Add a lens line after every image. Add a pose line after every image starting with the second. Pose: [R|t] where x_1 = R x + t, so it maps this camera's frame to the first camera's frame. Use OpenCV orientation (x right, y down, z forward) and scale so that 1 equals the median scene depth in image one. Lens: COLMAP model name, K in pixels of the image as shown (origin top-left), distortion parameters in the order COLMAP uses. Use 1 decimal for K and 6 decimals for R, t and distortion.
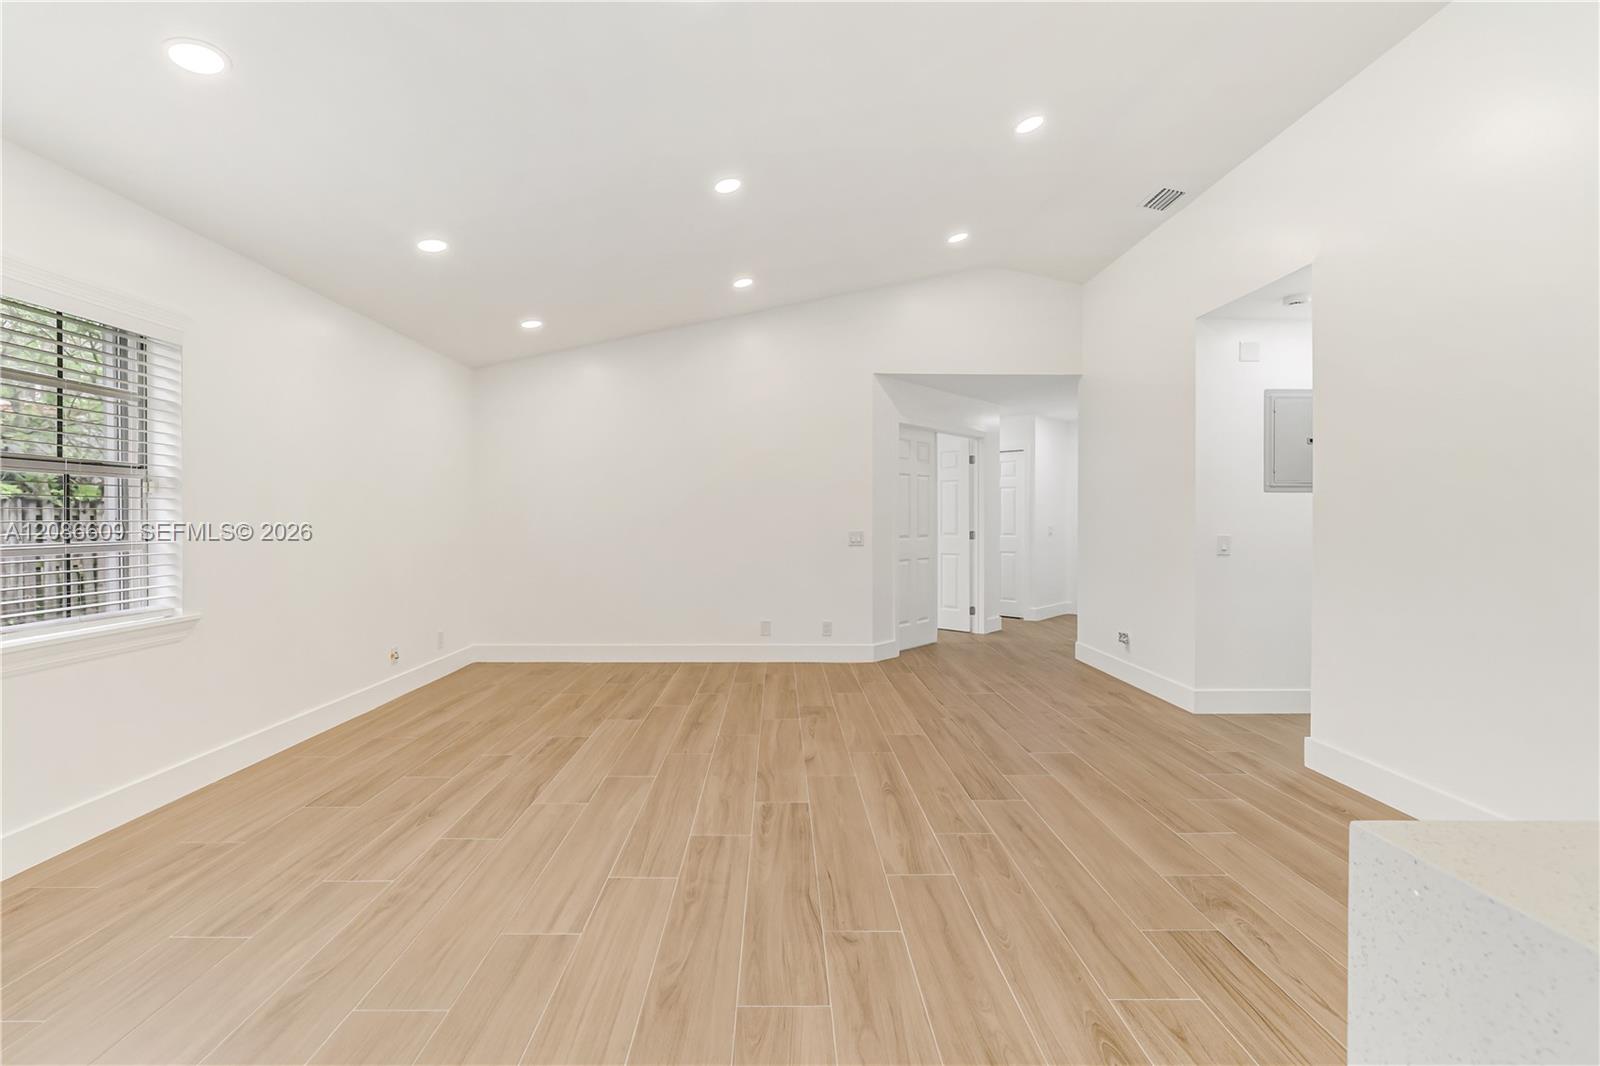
lens RADIAL K [[676.9, 0, 796.6], [0, 676.9, 529.5], [0, 0, 1]] dist [0.002527, 0.000441]
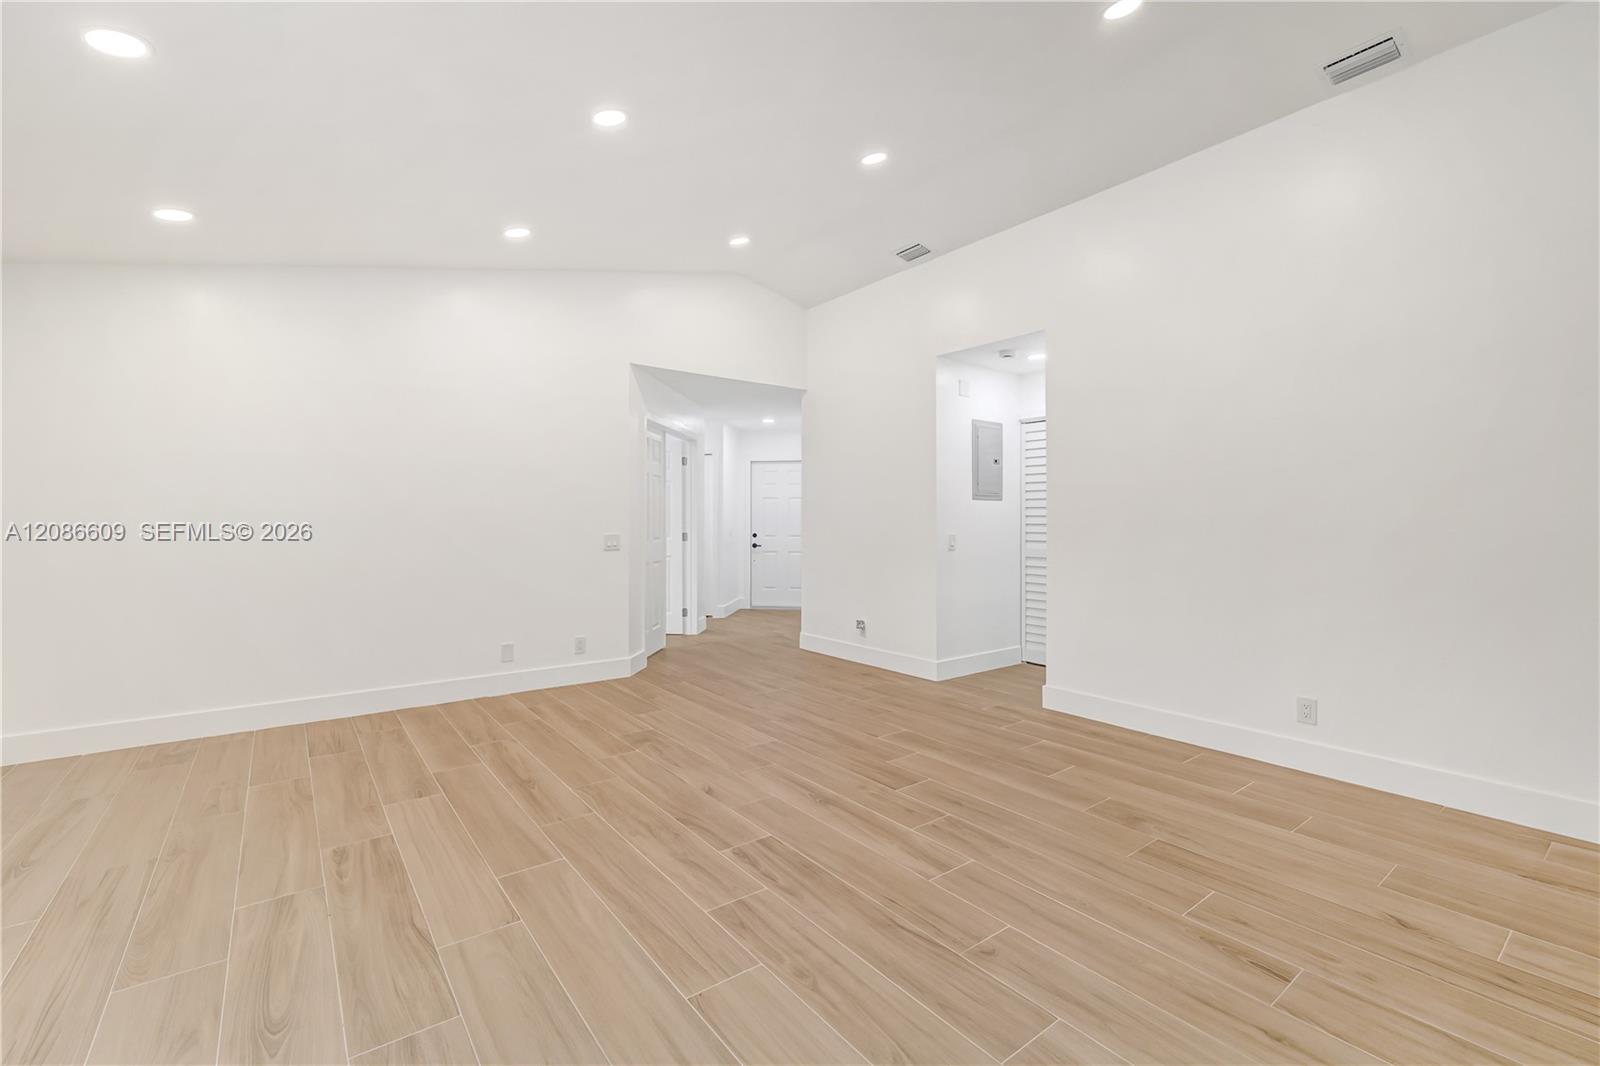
lens RADIAL K [[677.3, 0, 771.6], [0, 677.3, 525.9], [0, 0, 1]] dist [-0.000143, 0.000632]
pose [[0.811504, -0.005031, 0.584325, -0.403862], [0.009126, 0.999950, -0.004066, -0.004990], [-0.584275, 0.008632, 0.811510, 0.208026]]
